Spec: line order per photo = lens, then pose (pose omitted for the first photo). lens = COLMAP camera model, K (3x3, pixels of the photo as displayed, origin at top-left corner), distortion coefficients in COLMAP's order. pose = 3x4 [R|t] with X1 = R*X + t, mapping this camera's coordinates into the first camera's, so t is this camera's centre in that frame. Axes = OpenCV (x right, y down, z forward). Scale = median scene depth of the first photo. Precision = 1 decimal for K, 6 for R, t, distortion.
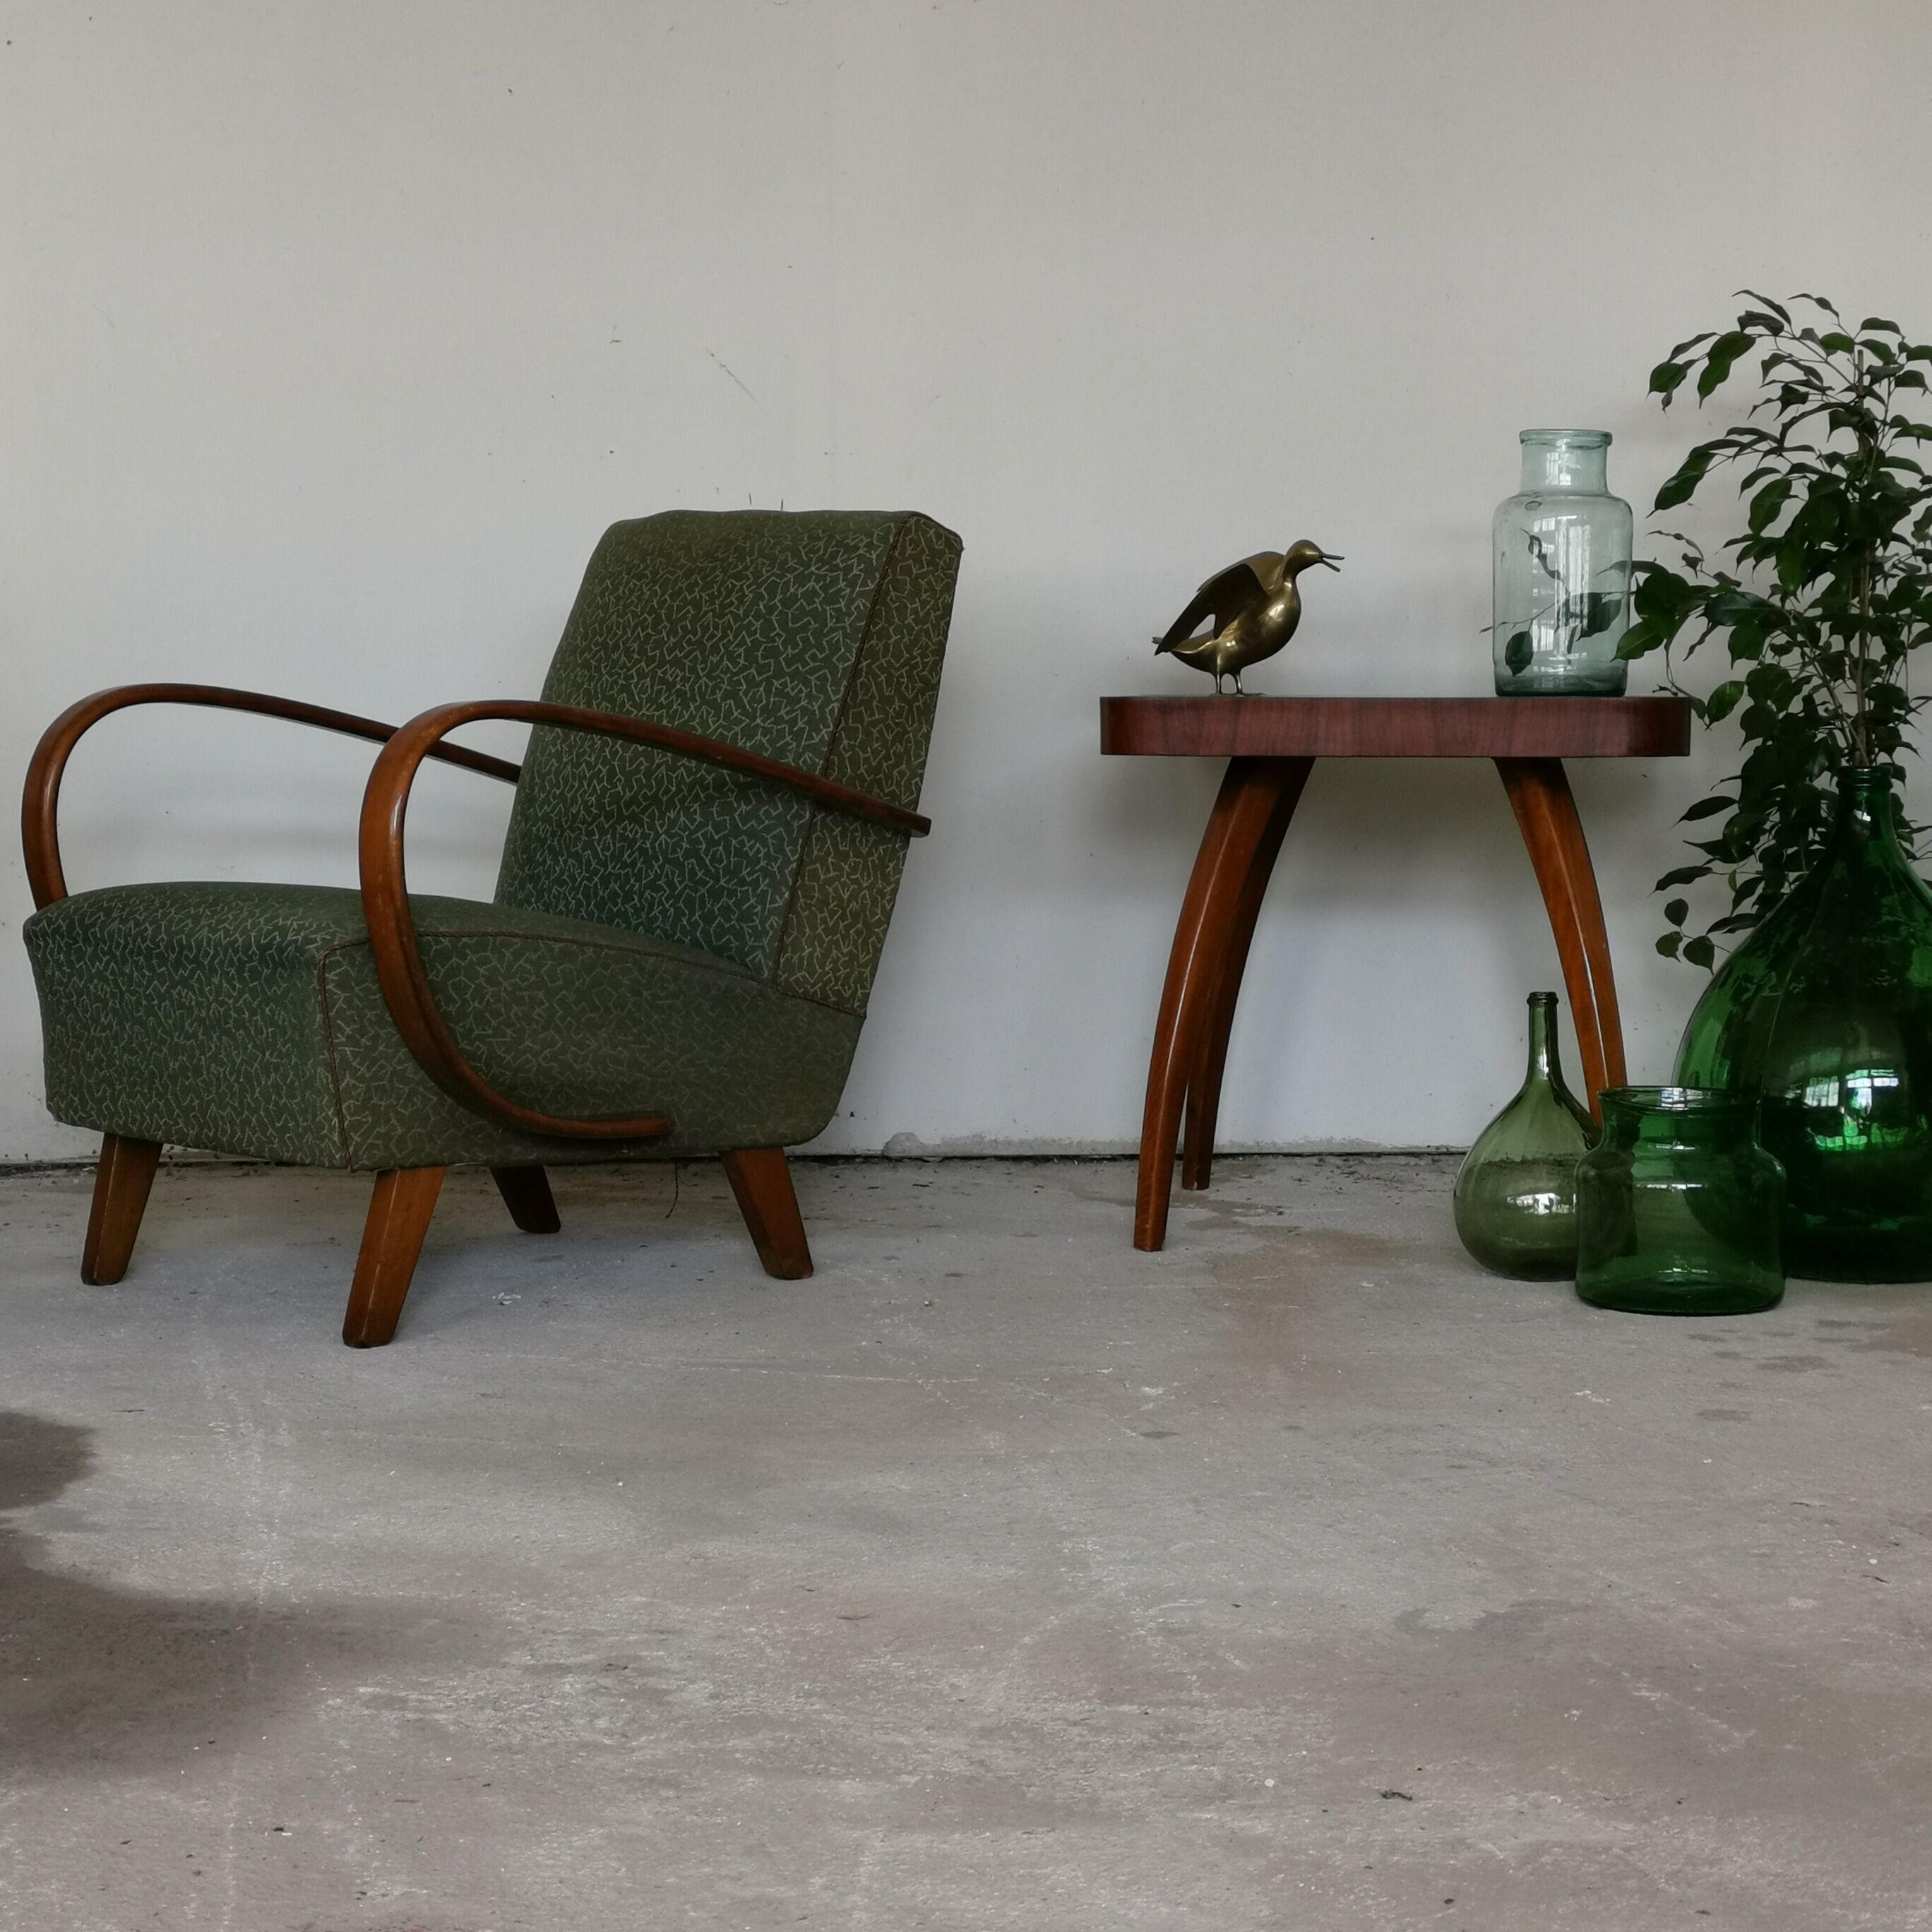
lens RADIAL K [[3947.2, 0, 966.0], [0, 3947.2, 966.0], [0, 0, 1]] dist [0.131701, -0.552559]
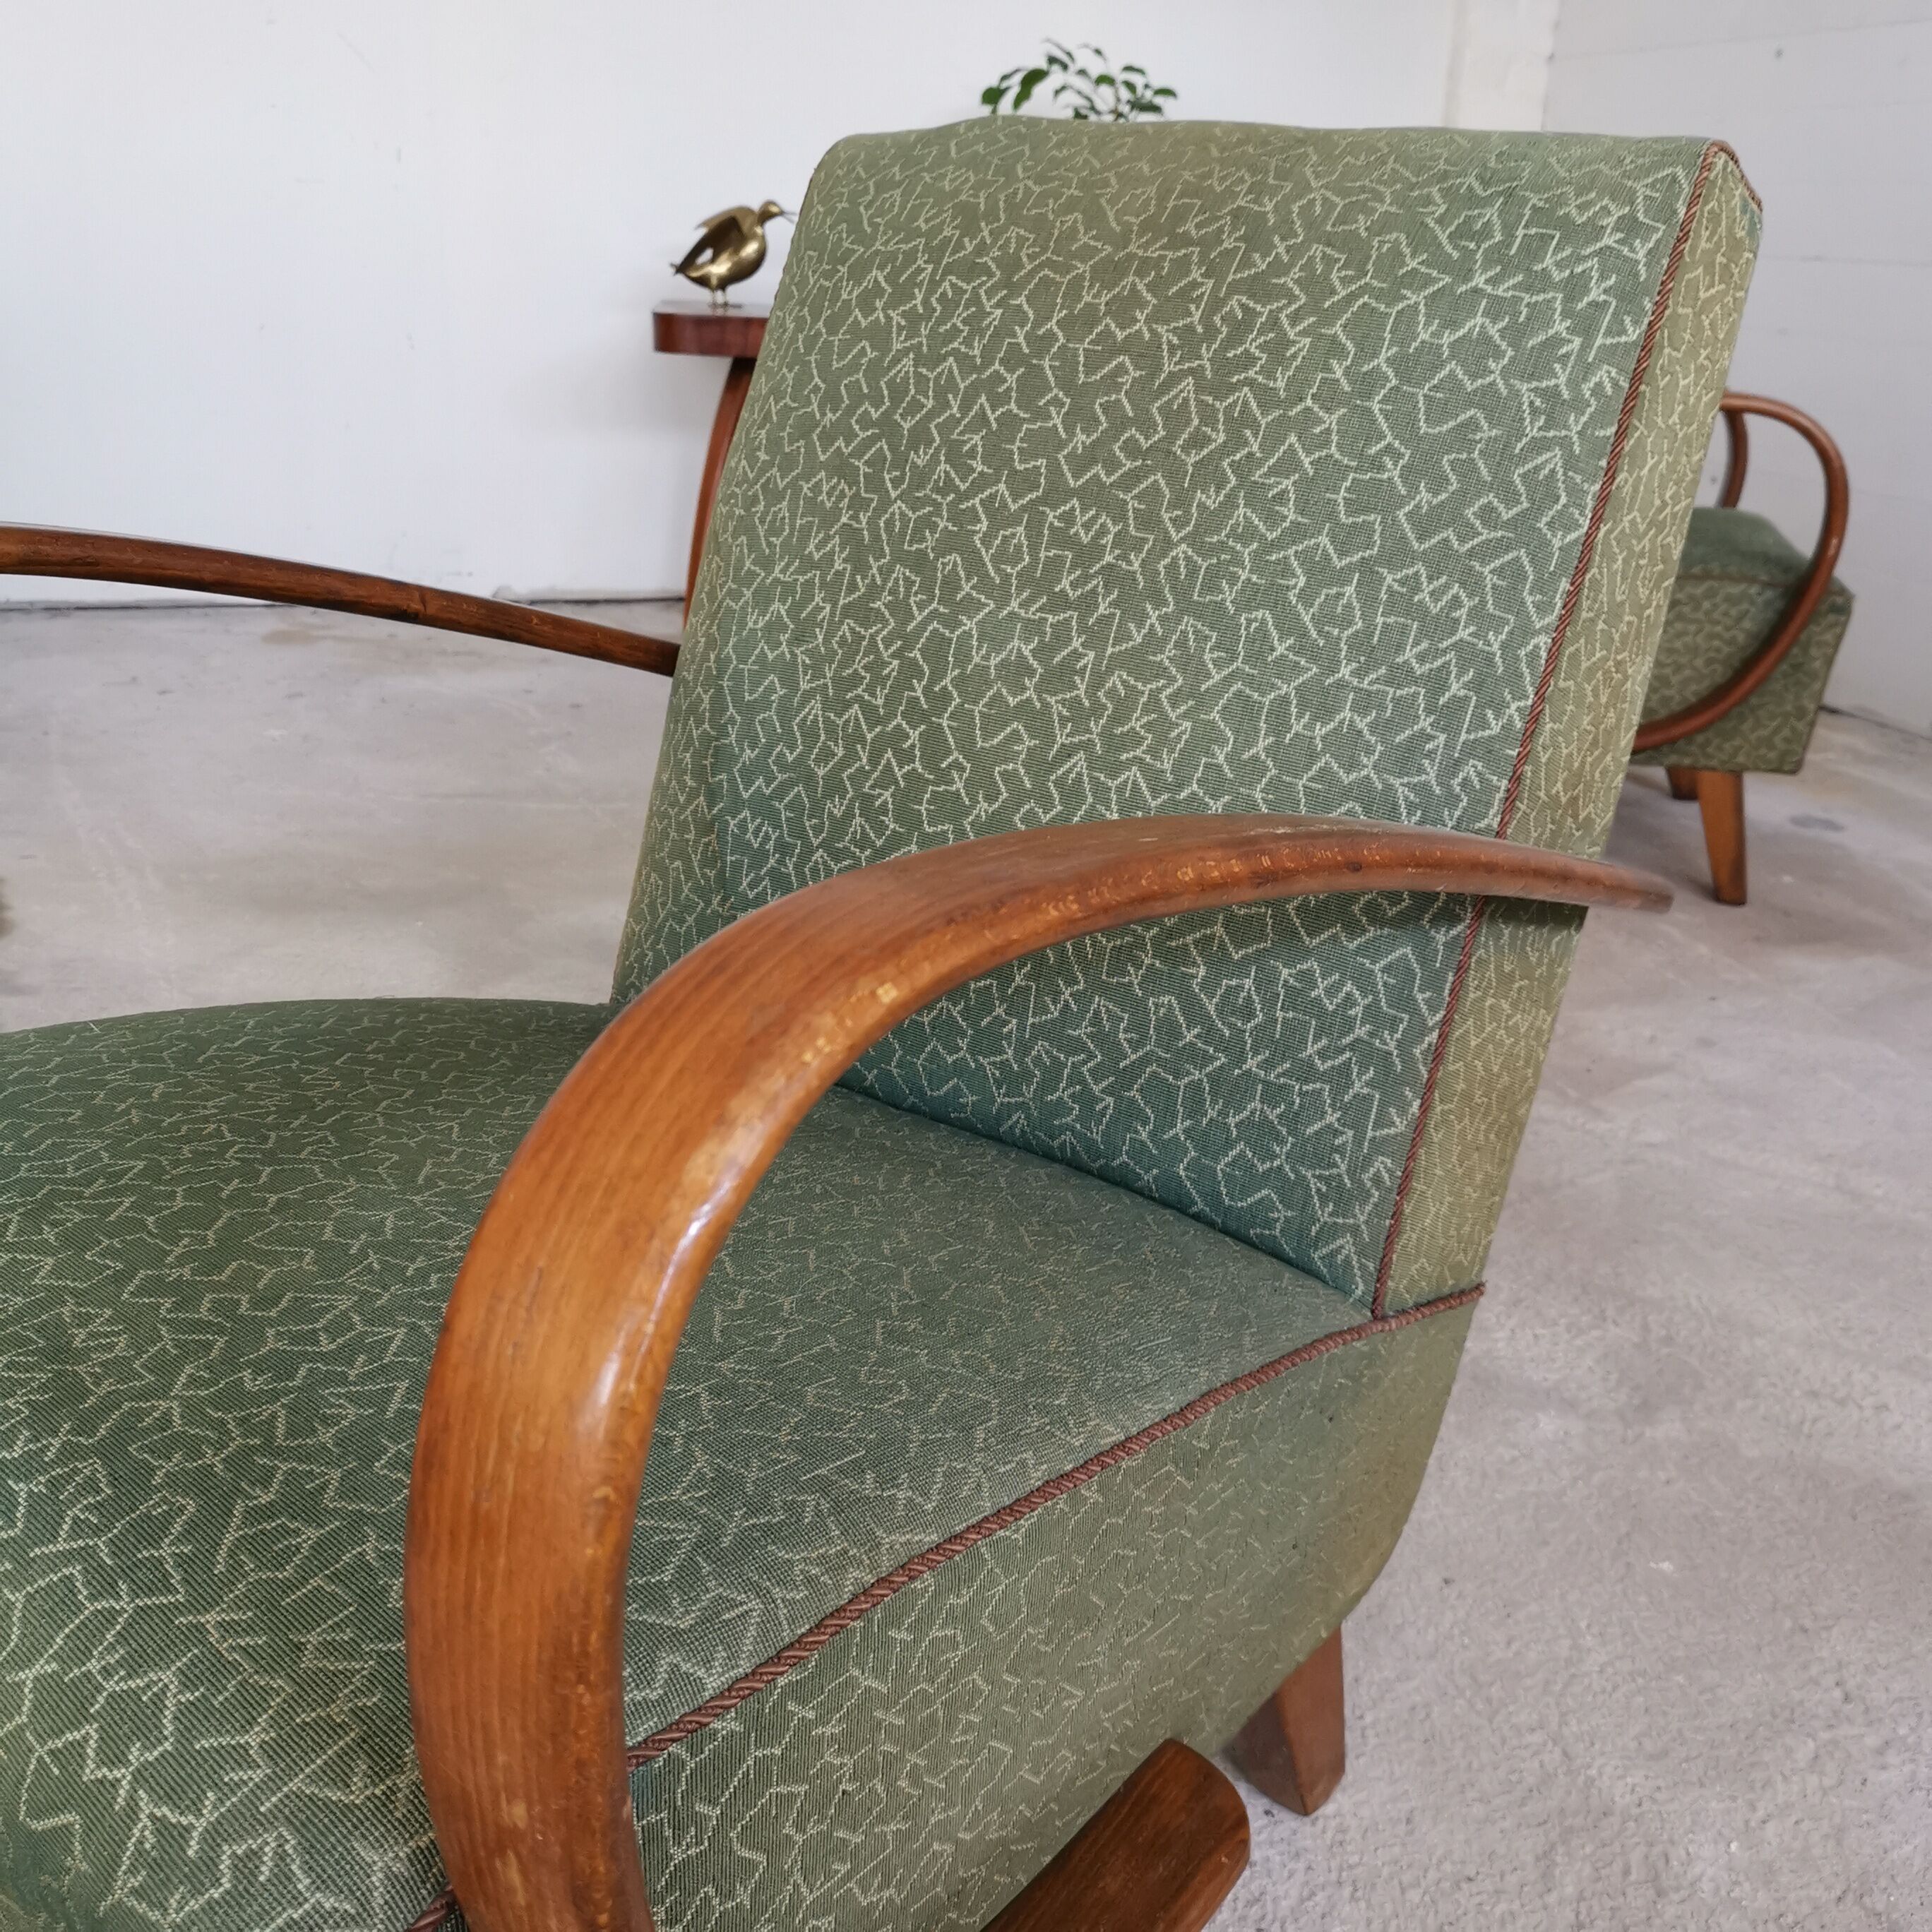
lens RADIAL K [[1987.7, 0, 977.4], [0, 1987.7, 978.9], [0, 0, 1]] dist [0.061816, -0.092993]
pose [[0.963184, -0.057796, 0.262558, -0.064477], [-0.019524, 0.959003, 0.282722, -0.045165], [-0.268134, -0.277439, 0.922568, 0.213522]]
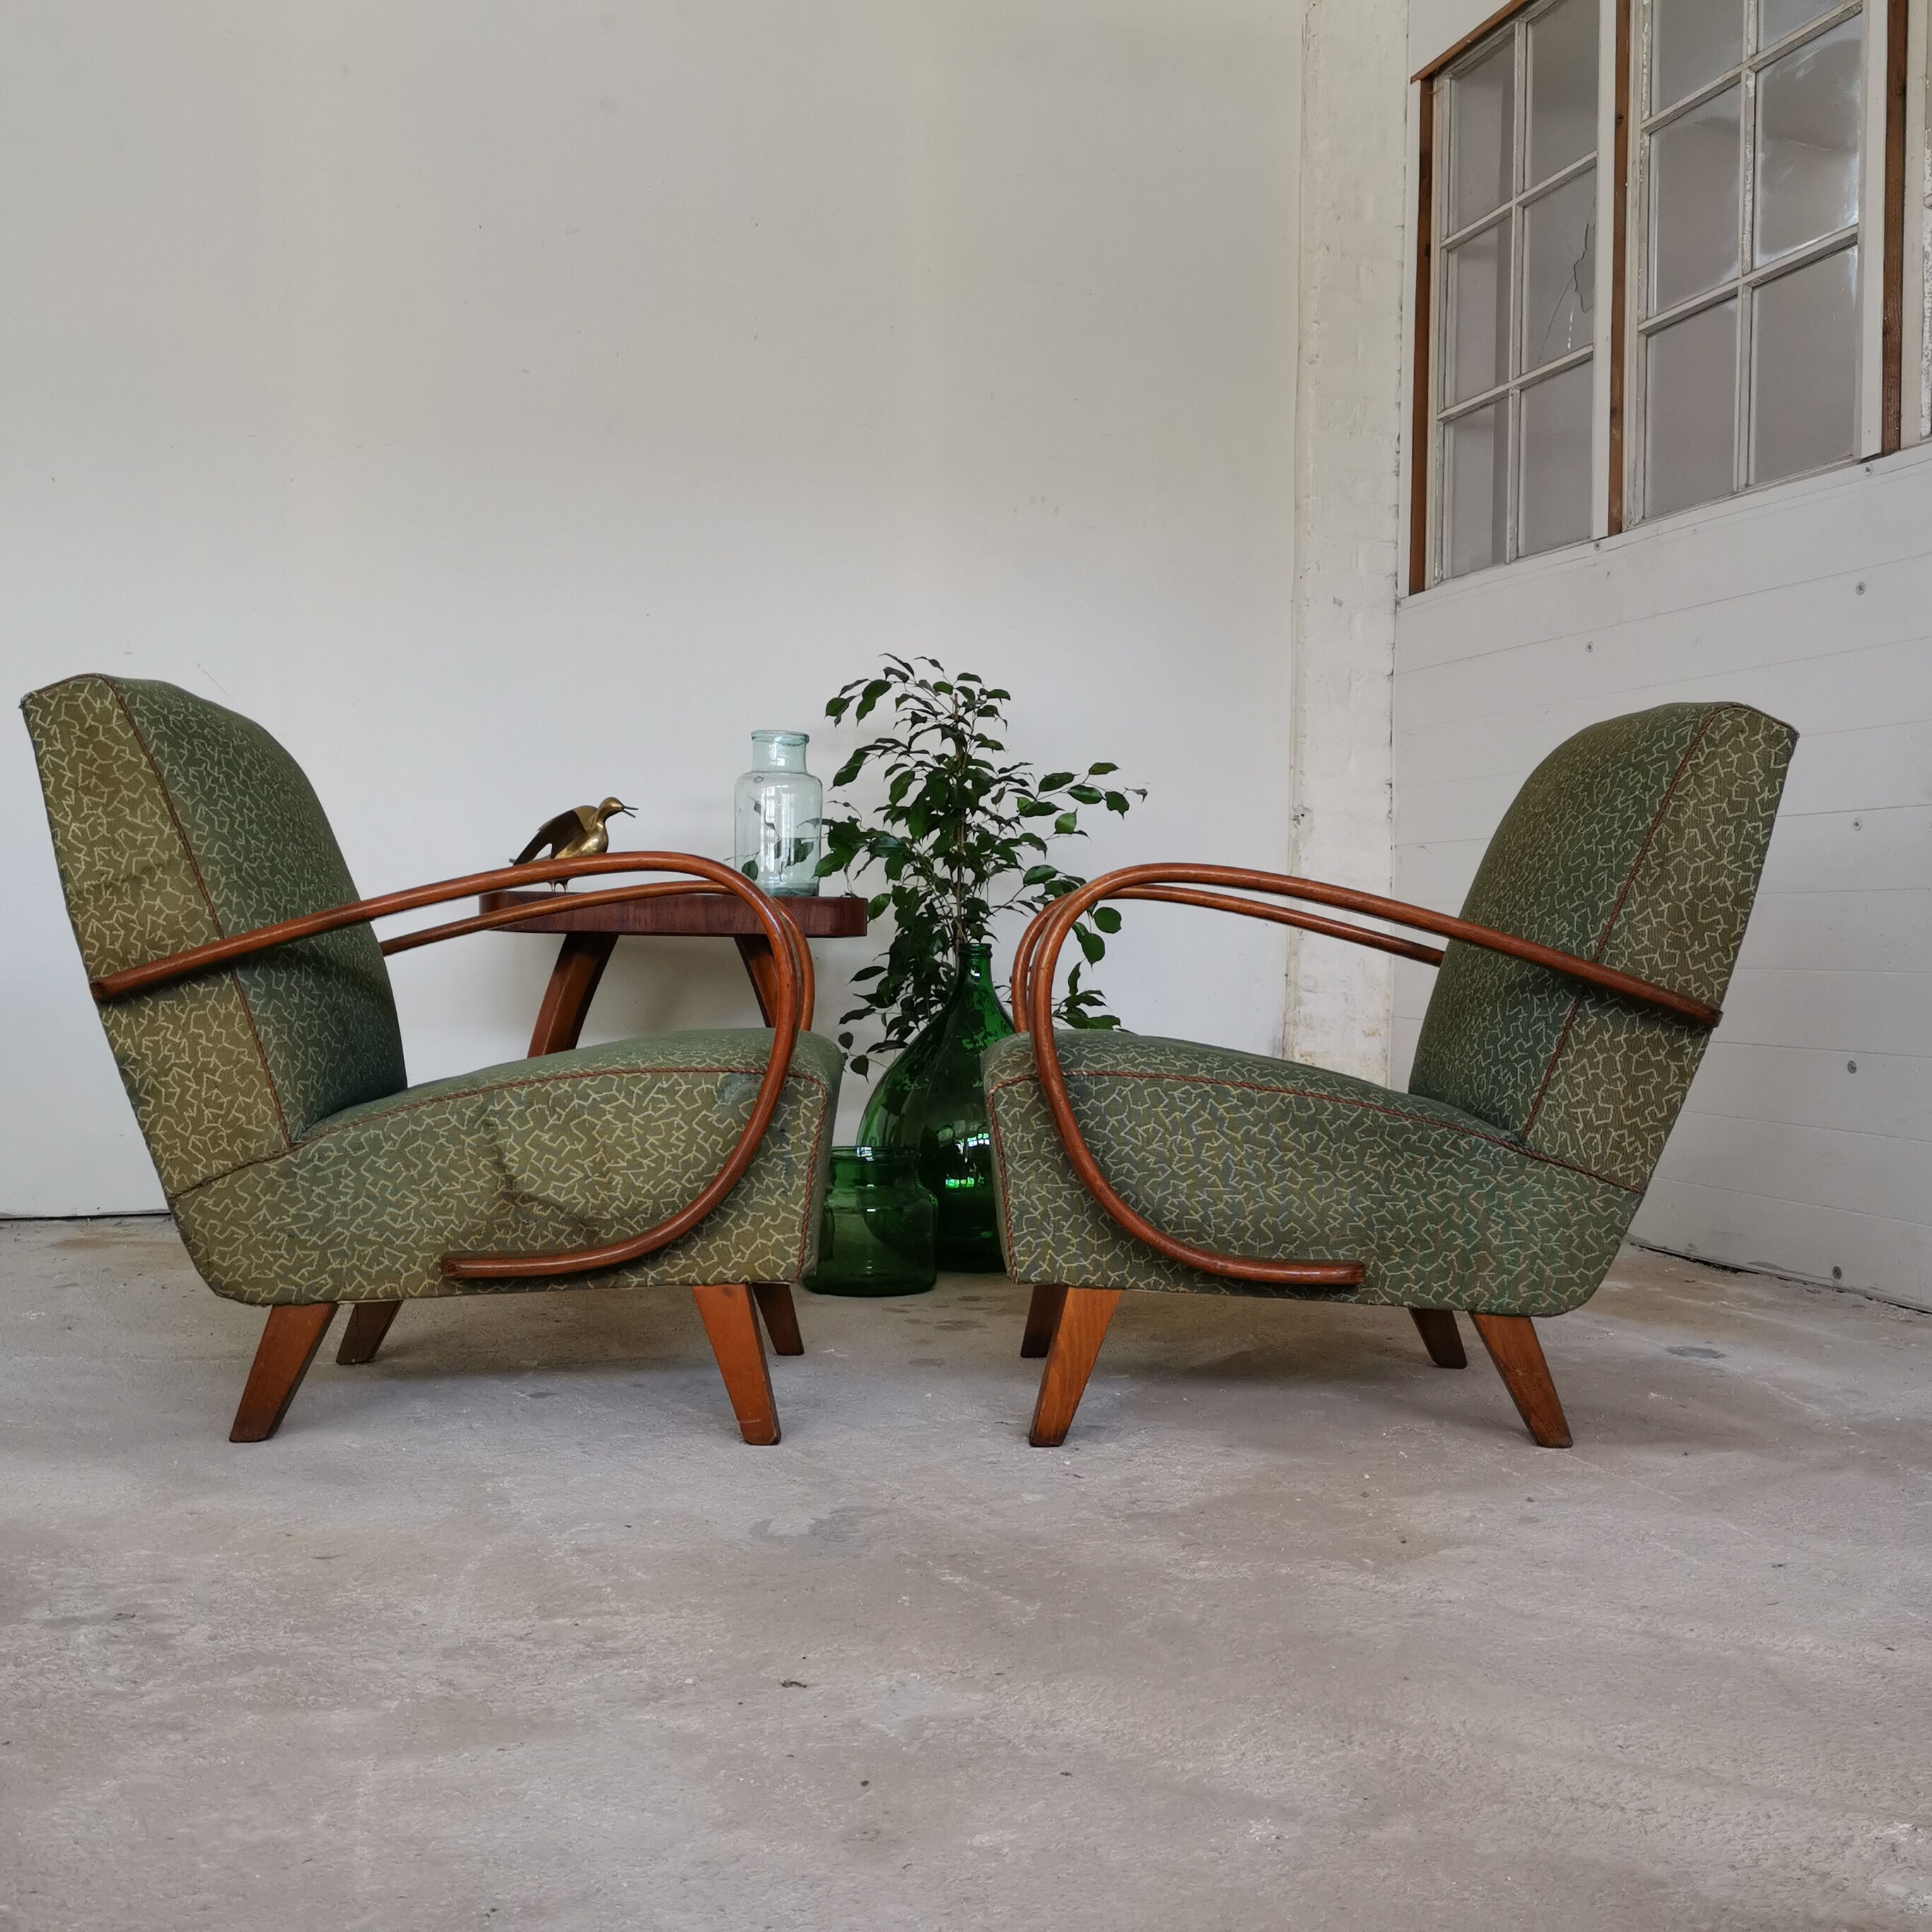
lens RADIAL K [[2188.5, 0, 974.6], [0, 2188.5, 976.0], [0, 0, 1]] dist [0.081641, -0.108385]
pose [[0.959853, 0.009103, 0.280355, -0.019610], [0.007805, 0.998220, -0.059134, 0.014905], [-0.280394, 0.058948, 0.958073, 0.169297]]
